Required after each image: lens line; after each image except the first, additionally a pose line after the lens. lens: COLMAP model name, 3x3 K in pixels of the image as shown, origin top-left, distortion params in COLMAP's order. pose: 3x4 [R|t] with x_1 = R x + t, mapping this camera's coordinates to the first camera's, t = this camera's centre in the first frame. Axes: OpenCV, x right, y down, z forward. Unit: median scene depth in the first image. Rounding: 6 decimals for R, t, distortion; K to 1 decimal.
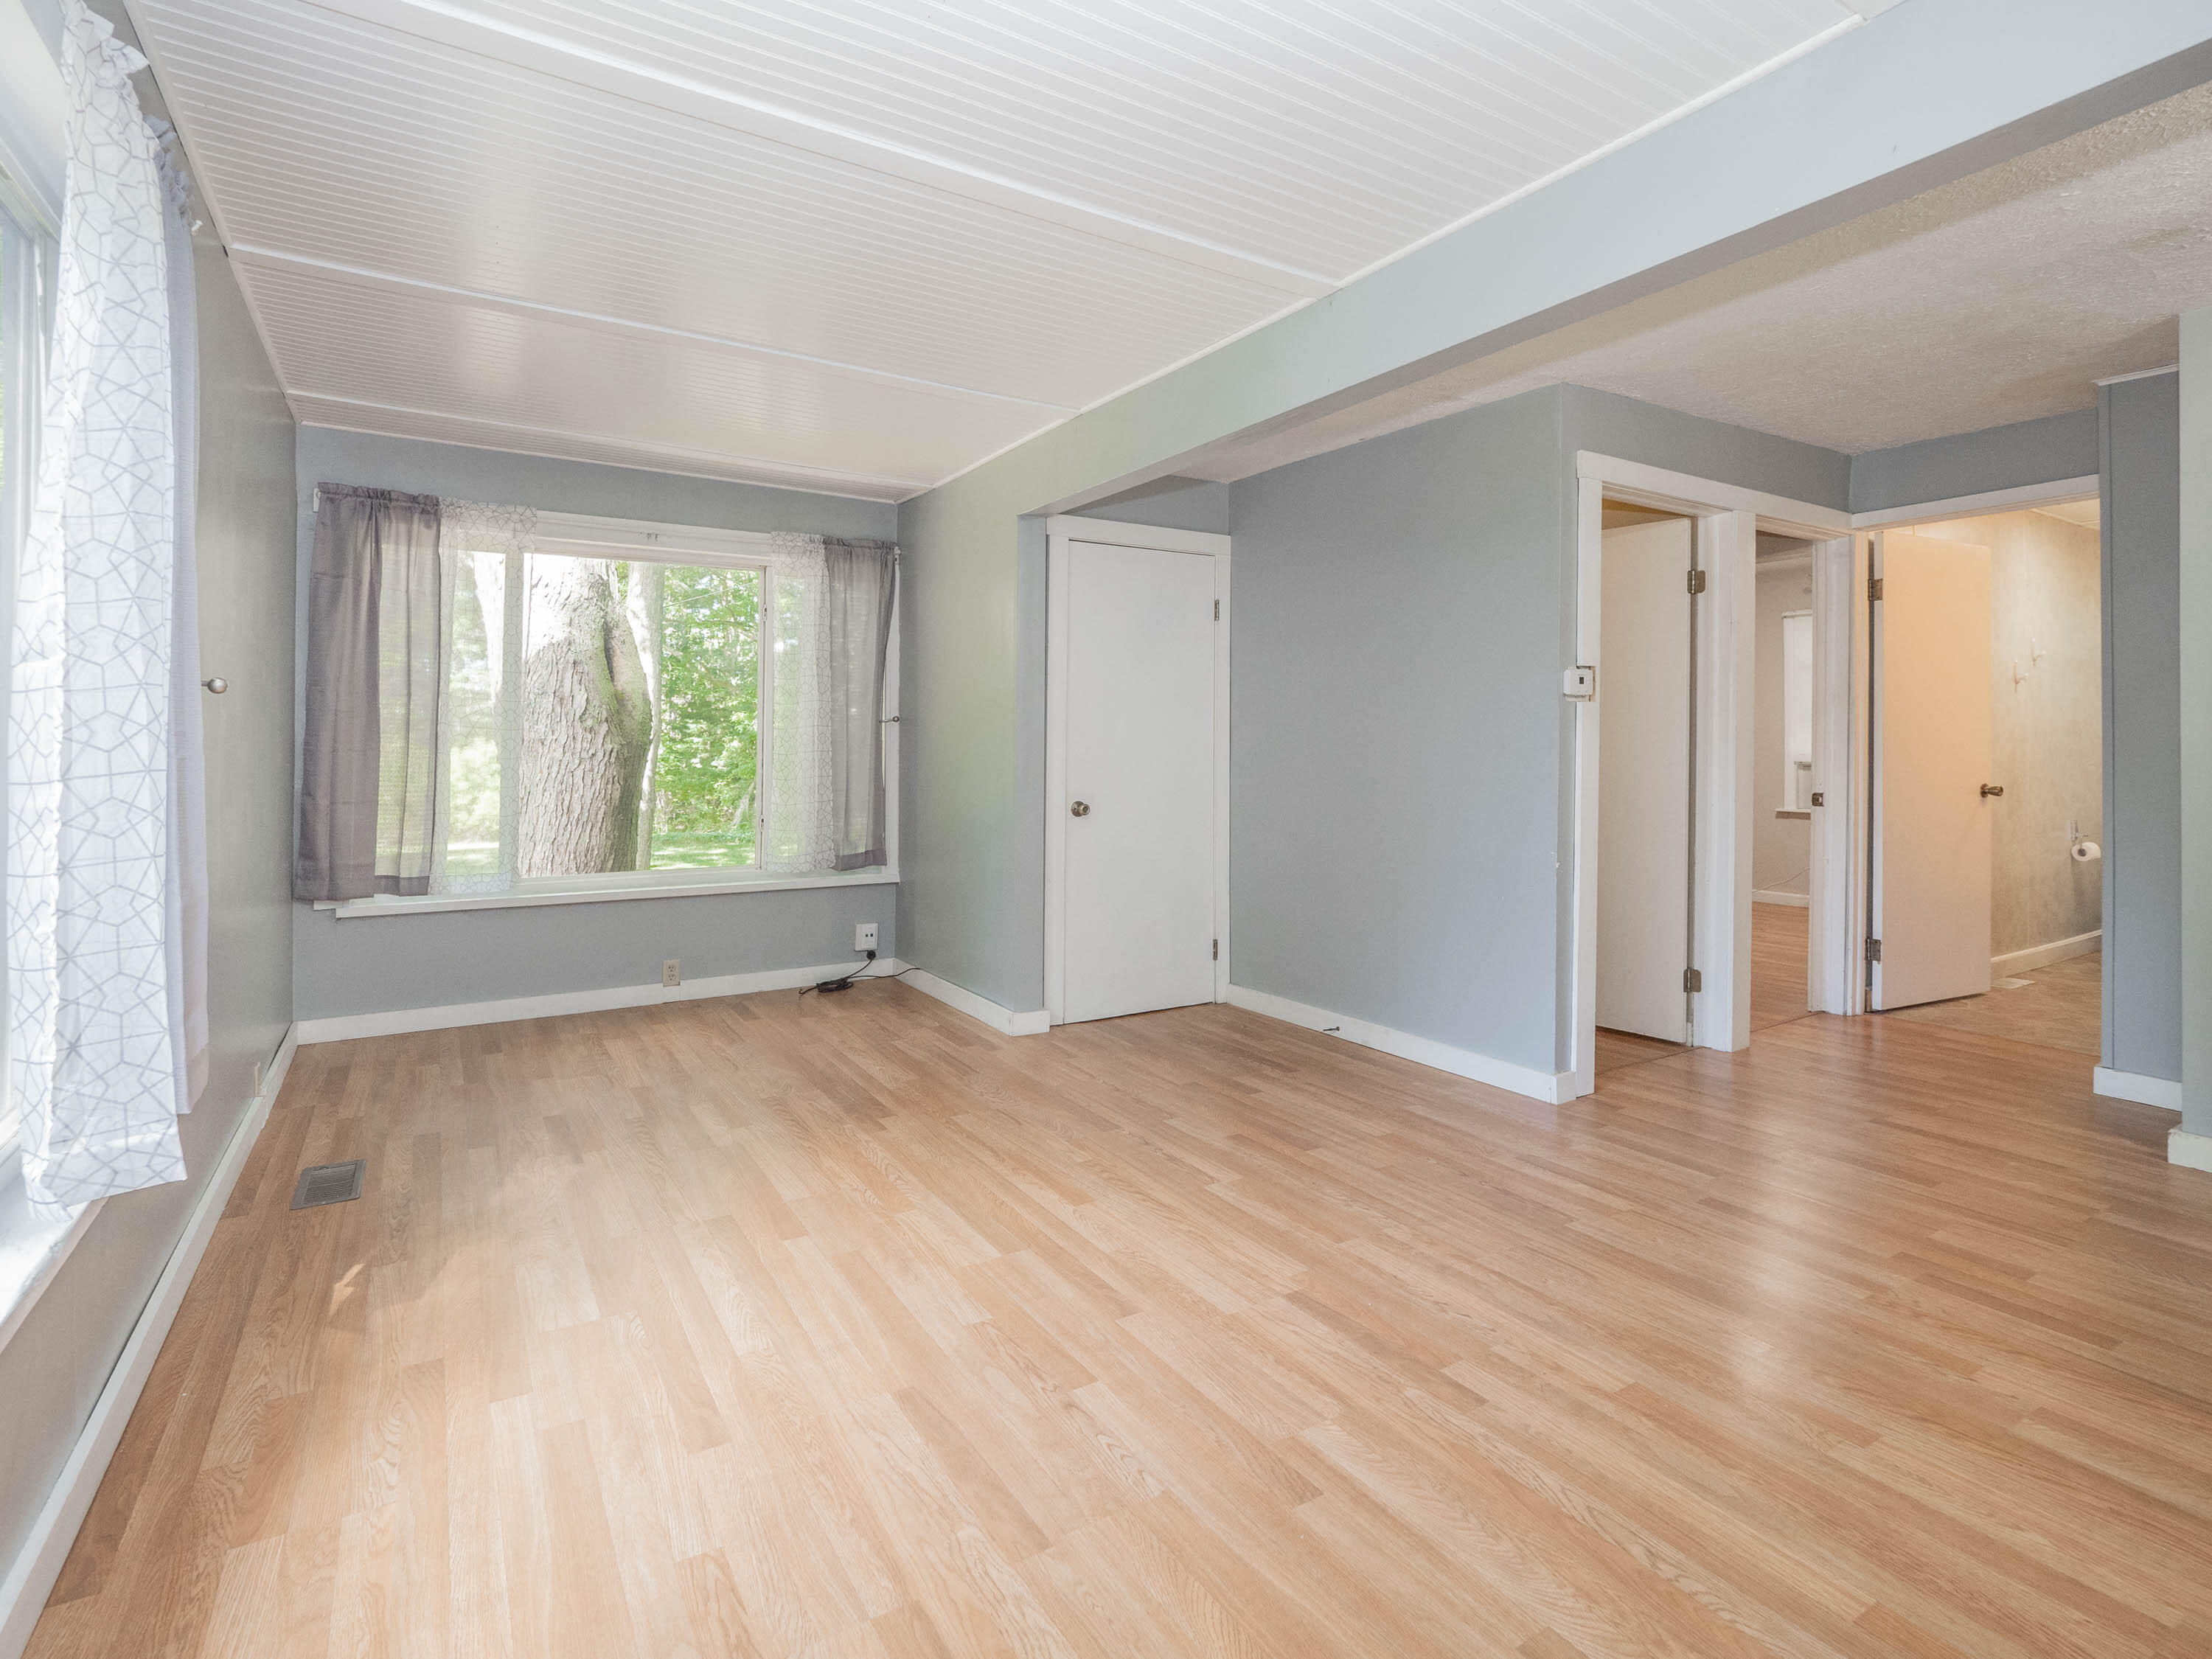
lens RADIAL K [[1109.1, 0, 1174.7], [0, 1109.1, 781.1], [0, 0, 1]] dist [0.004879, -0.006918]
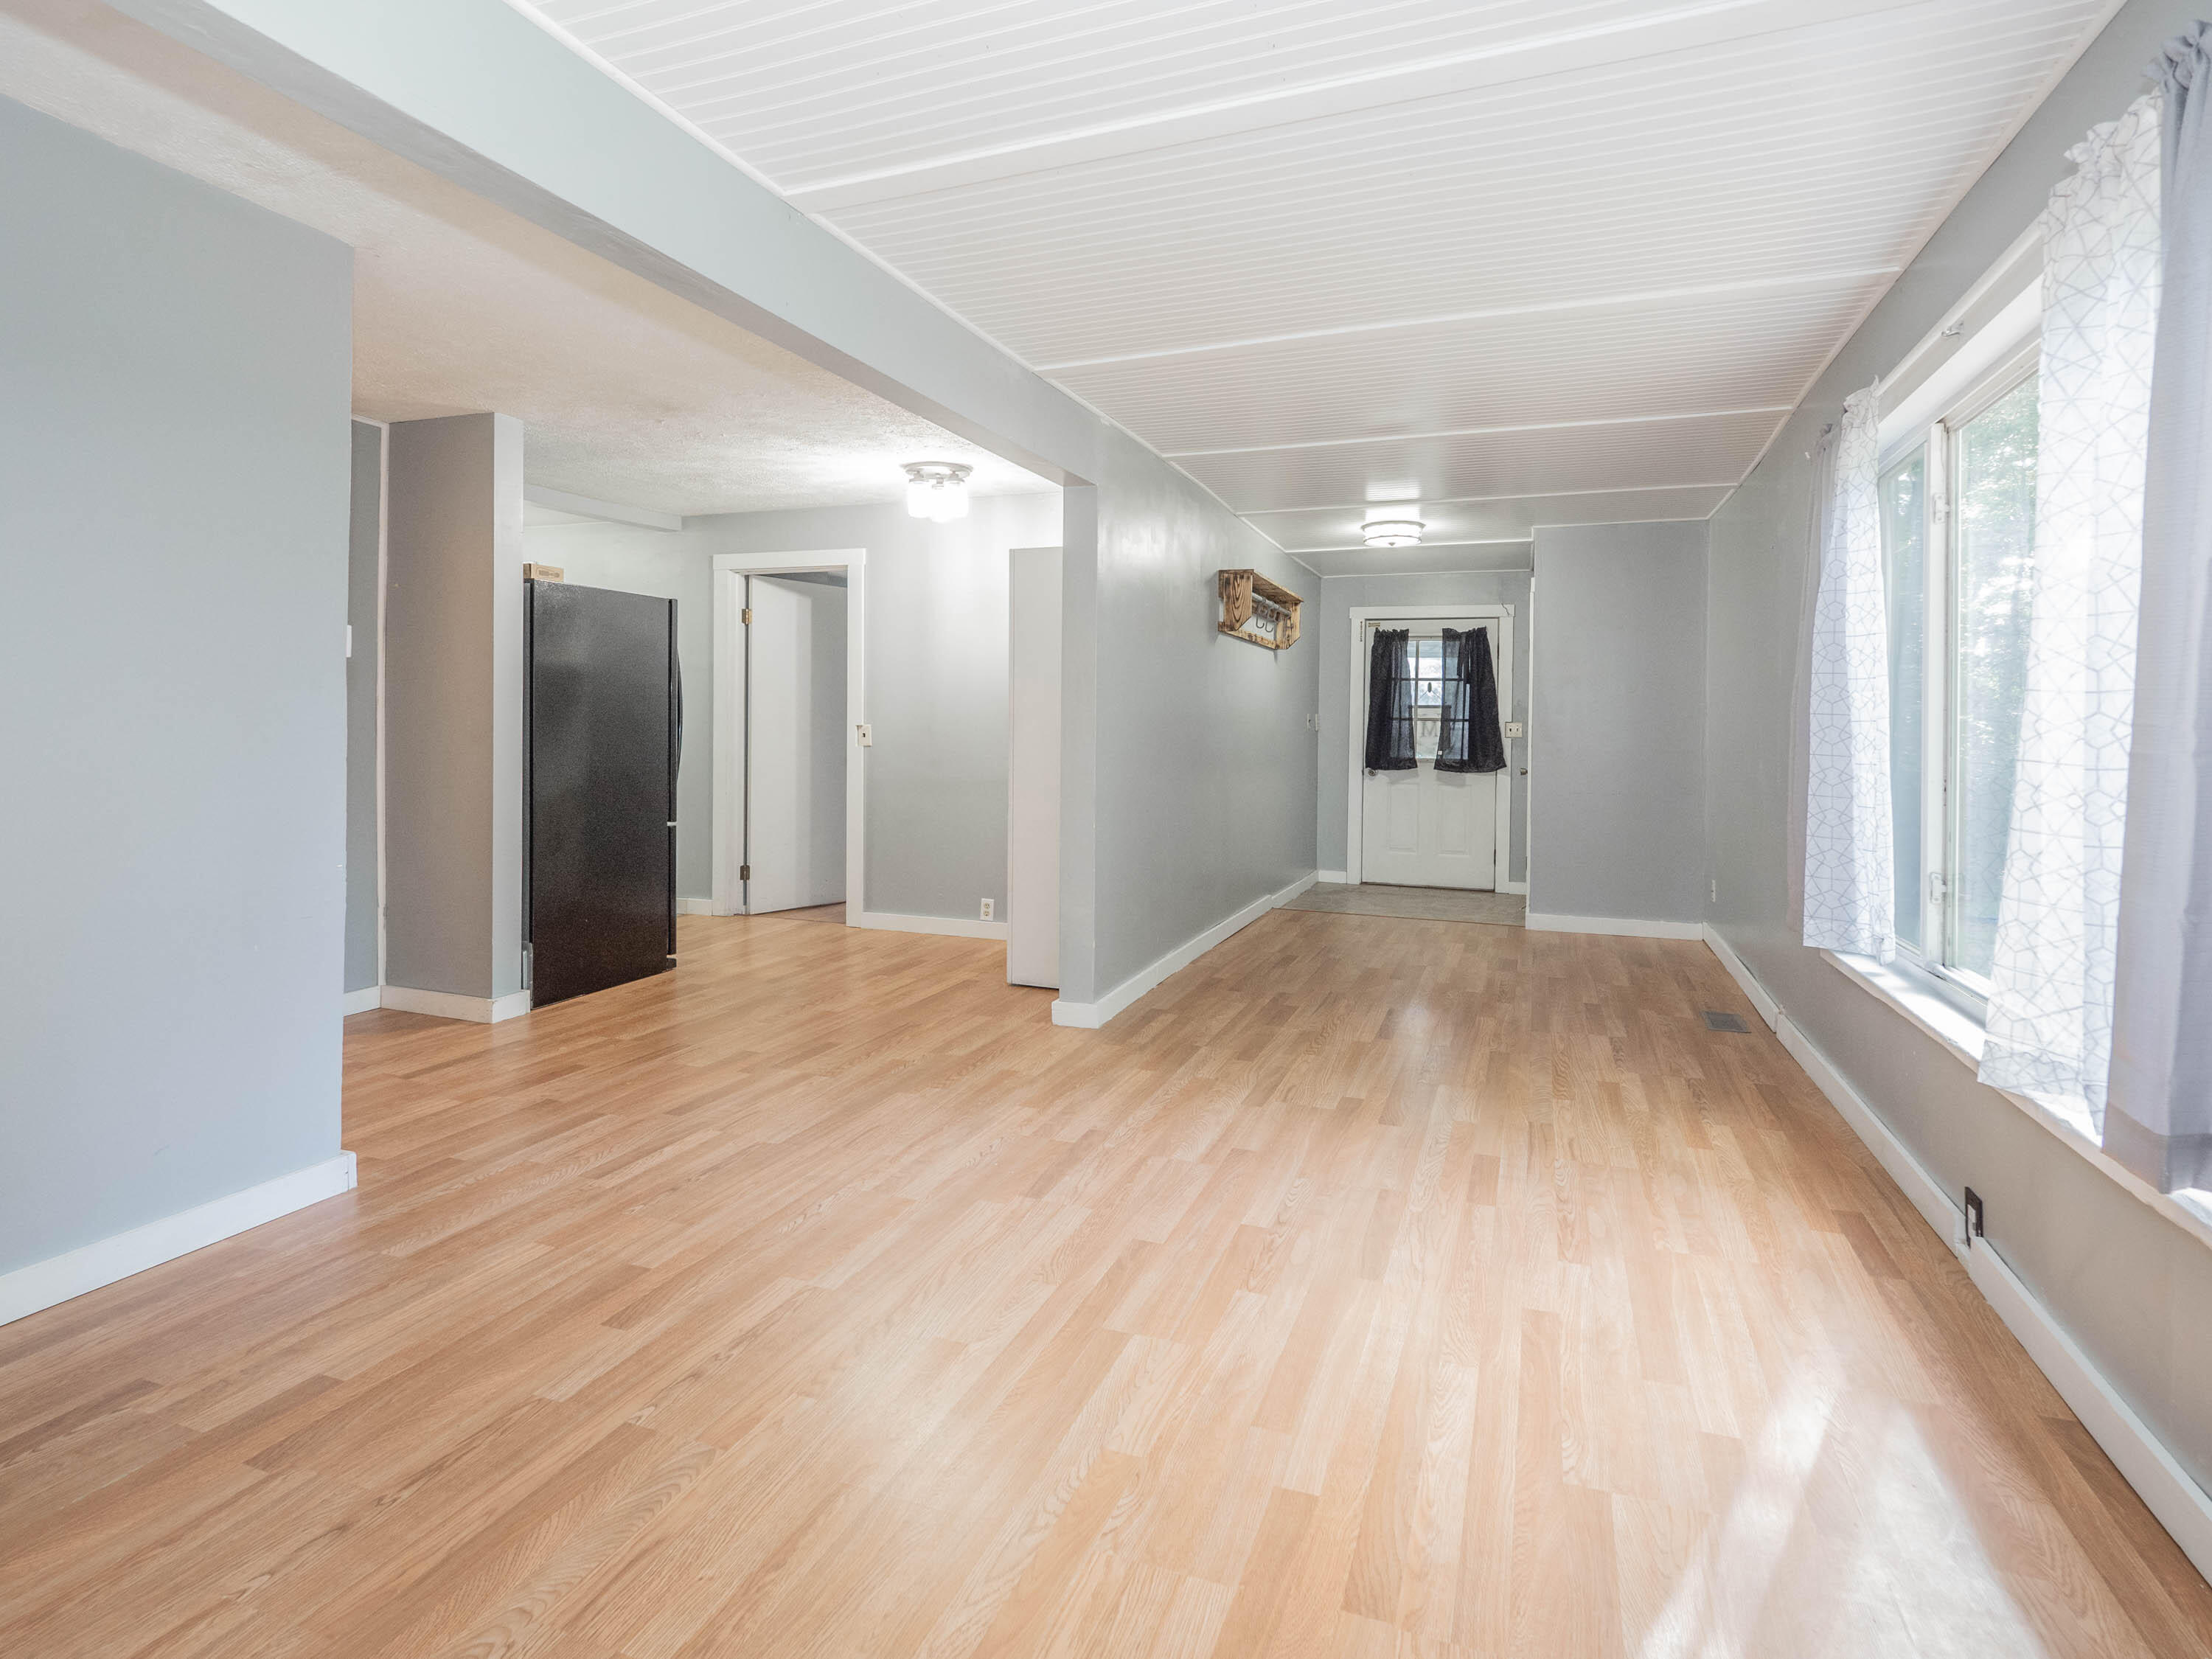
lens RADIAL K [[1113.4, 0, 1106.0], [0, 1113.4, 829.5], [0, 0, 1]] dist [-0.009639, -0.001694]
pose [[-0.566372, -0.079517, 0.820304, -0.543418], [0.017652, 0.993936, 0.108535, -0.019253], [-0.823960, 0.075951, -0.561534, 1.006705]]
